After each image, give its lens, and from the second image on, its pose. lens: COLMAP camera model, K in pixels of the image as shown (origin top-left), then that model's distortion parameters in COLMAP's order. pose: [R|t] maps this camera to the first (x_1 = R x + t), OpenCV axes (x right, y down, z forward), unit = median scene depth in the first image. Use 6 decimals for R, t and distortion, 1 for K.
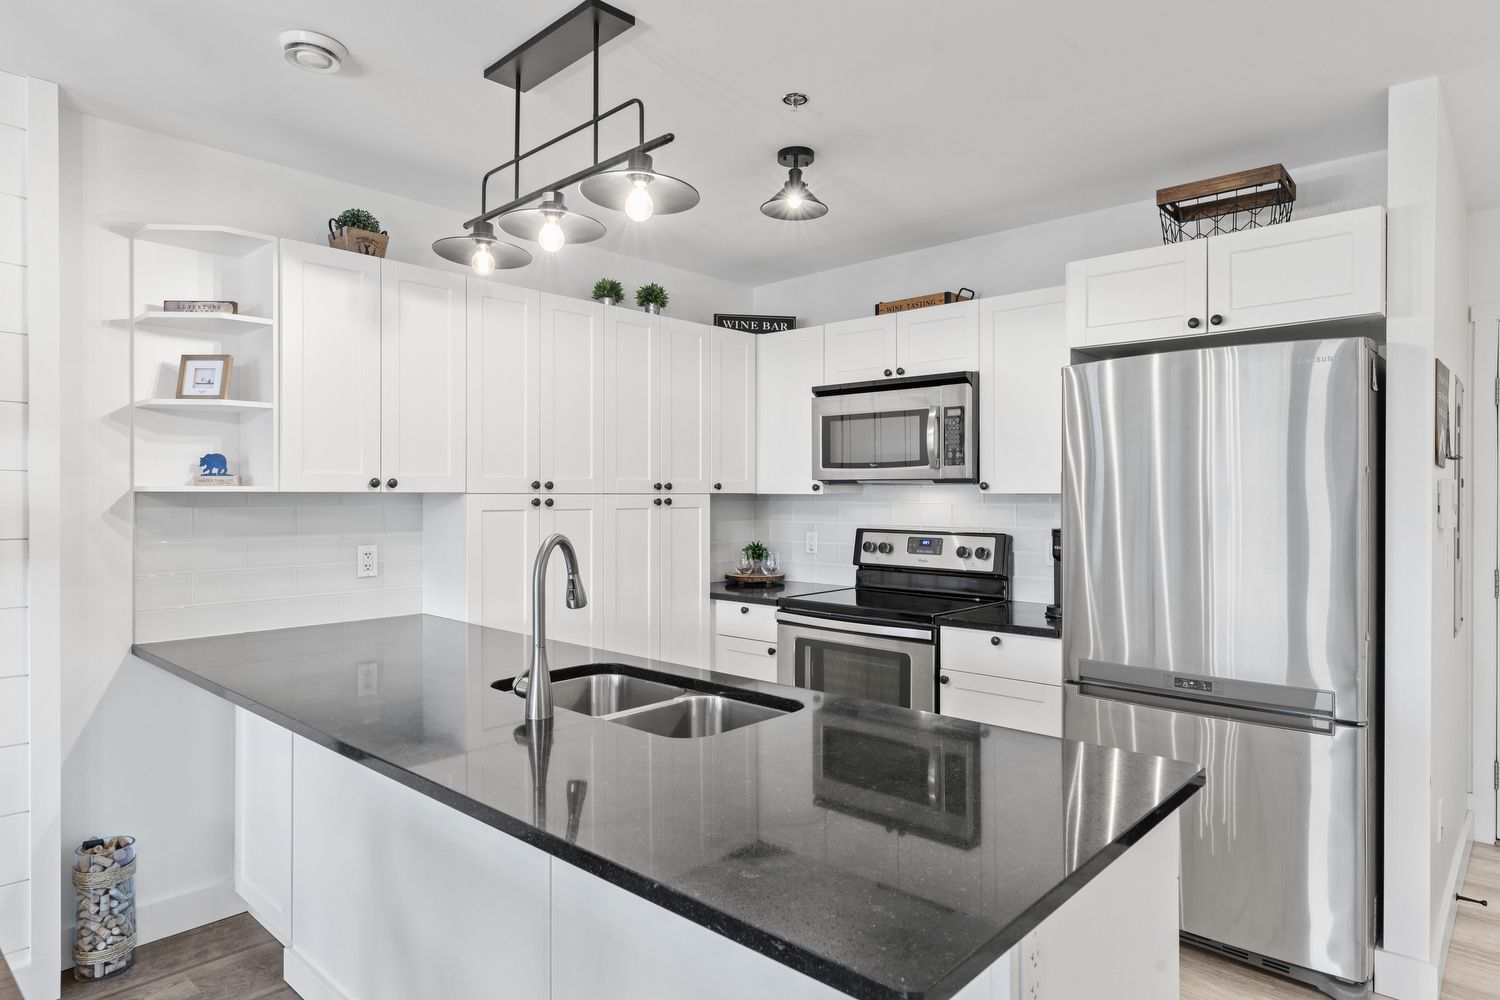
lens RADIAL K [[872.4, 0, 745.9], [0, 872.4, 501.1], [0, 0, 1]] dist [-0.003702, -0.001476]
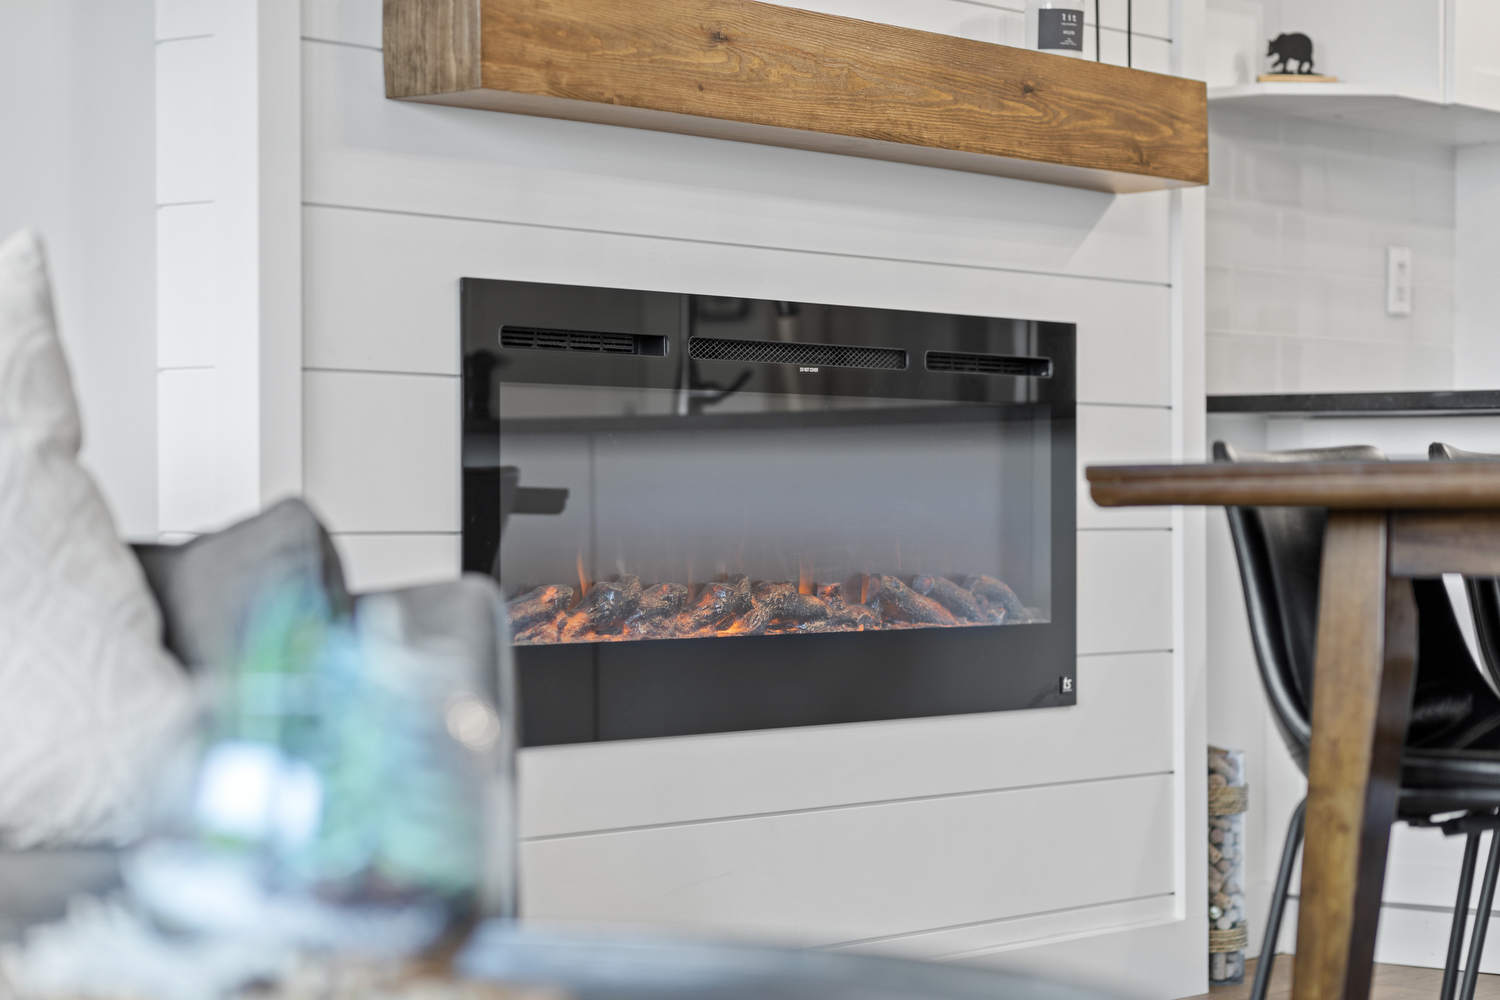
lens RADIAL K [[3618.0, 0, 749.6], [0, 3618.0, 503.0], [0, 0, 1]] dist [0.040087, 0.000000]
pose [[0.997180, 0.001519, 0.075031, -0.932058], [-0.000895, 0.999965, -0.008341, 0.205758], [-0.075041, 0.008250, 0.997146, -0.938204]]
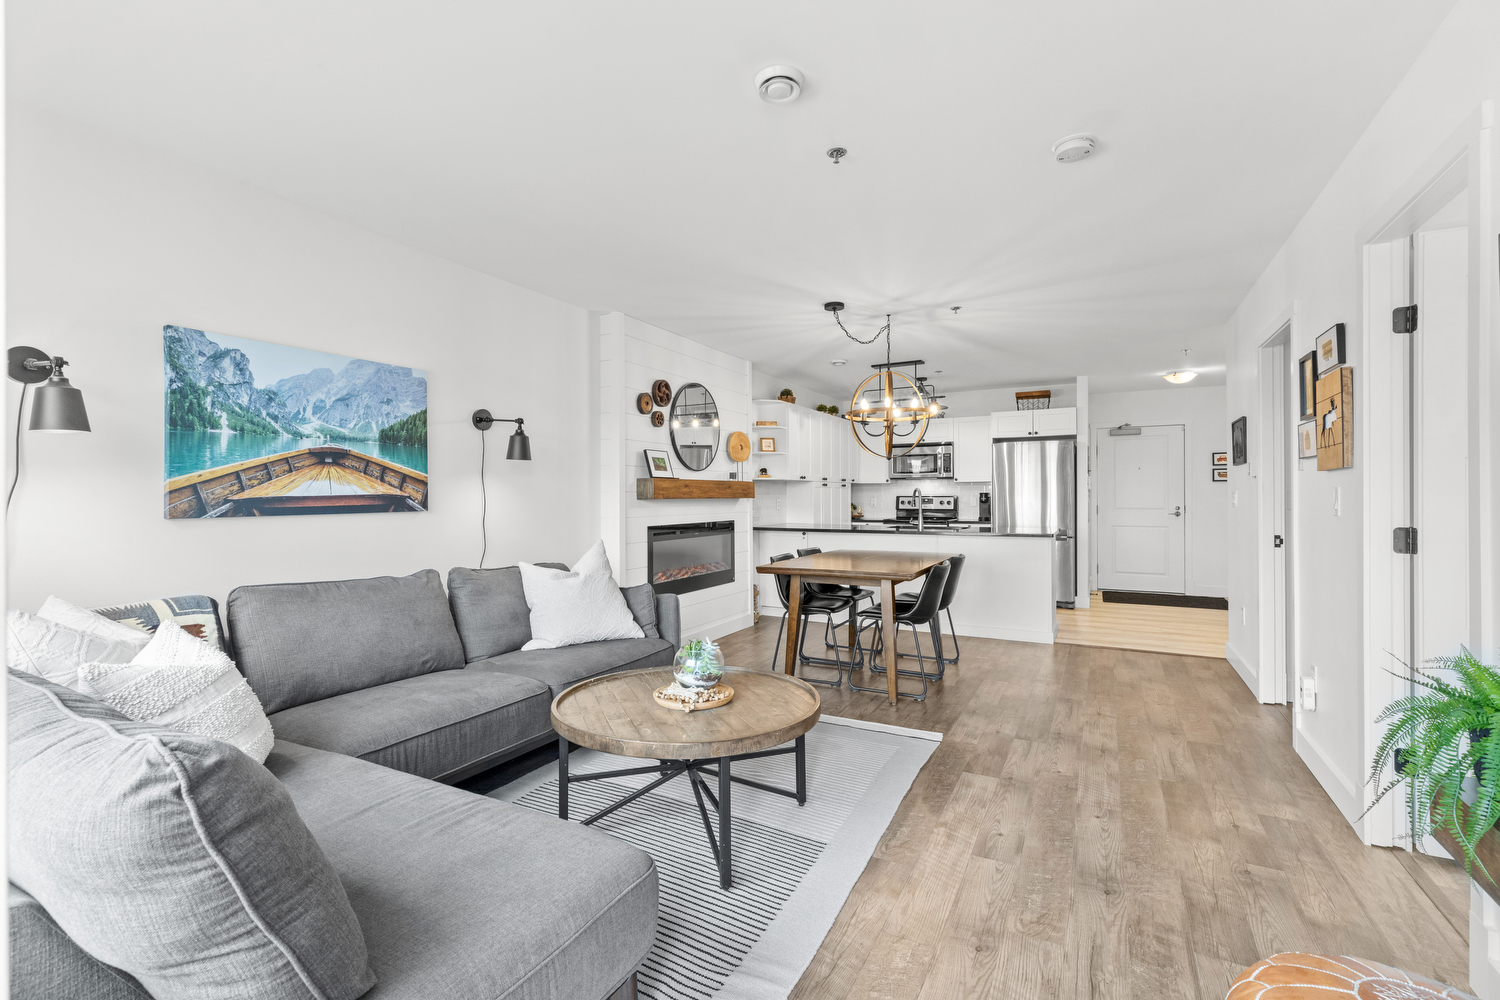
lens RADIAL K [[658.8, 0, 743.8], [0, 658.8, 495.4], [0, 0, 1]] dist [0.001123, 0.000091]
pose [[0.968430, -0.004196, 0.249250, -1.099293], [0.006445, 0.999946, -0.008209, 0.056166], [-0.249202, 0.009556, 0.968404, -1.129642]]
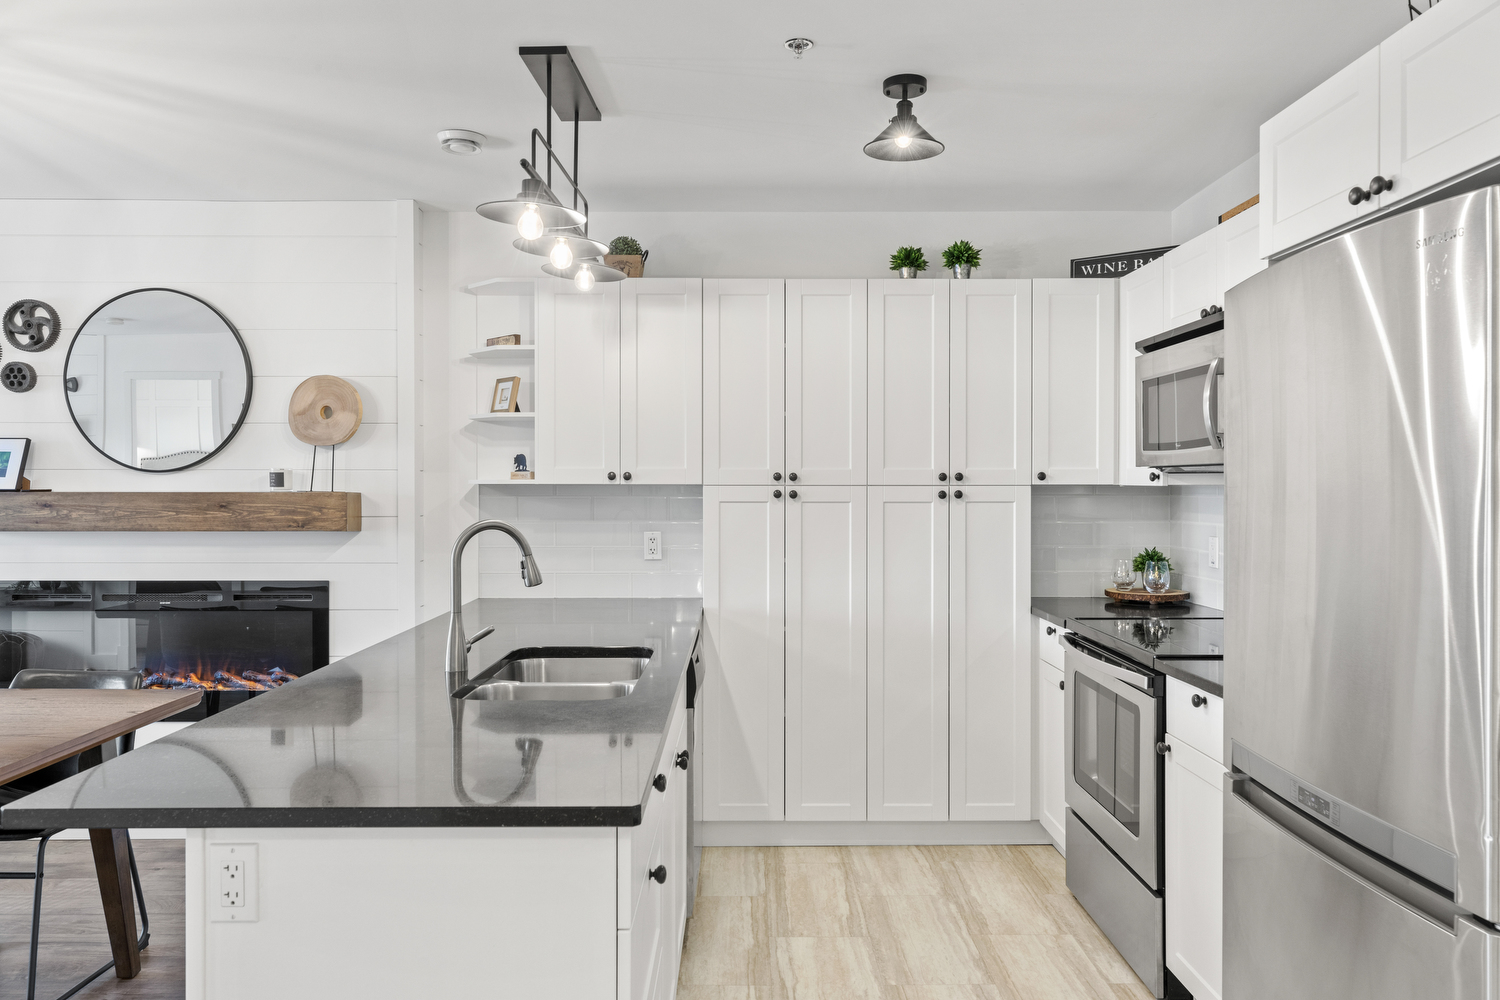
lens RADIAL K [[1050.0, 0, 743.0], [0, 1050.0, 490.5], [0, 0, 1]] dist [0.031431, -0.003403]
pose [[0.676191, 0.002374, -0.736722, 0.635917], [-0.005749, 0.999981, -0.002054, -0.000126], [0.736703, 0.005624, 0.676193, 0.172347]]
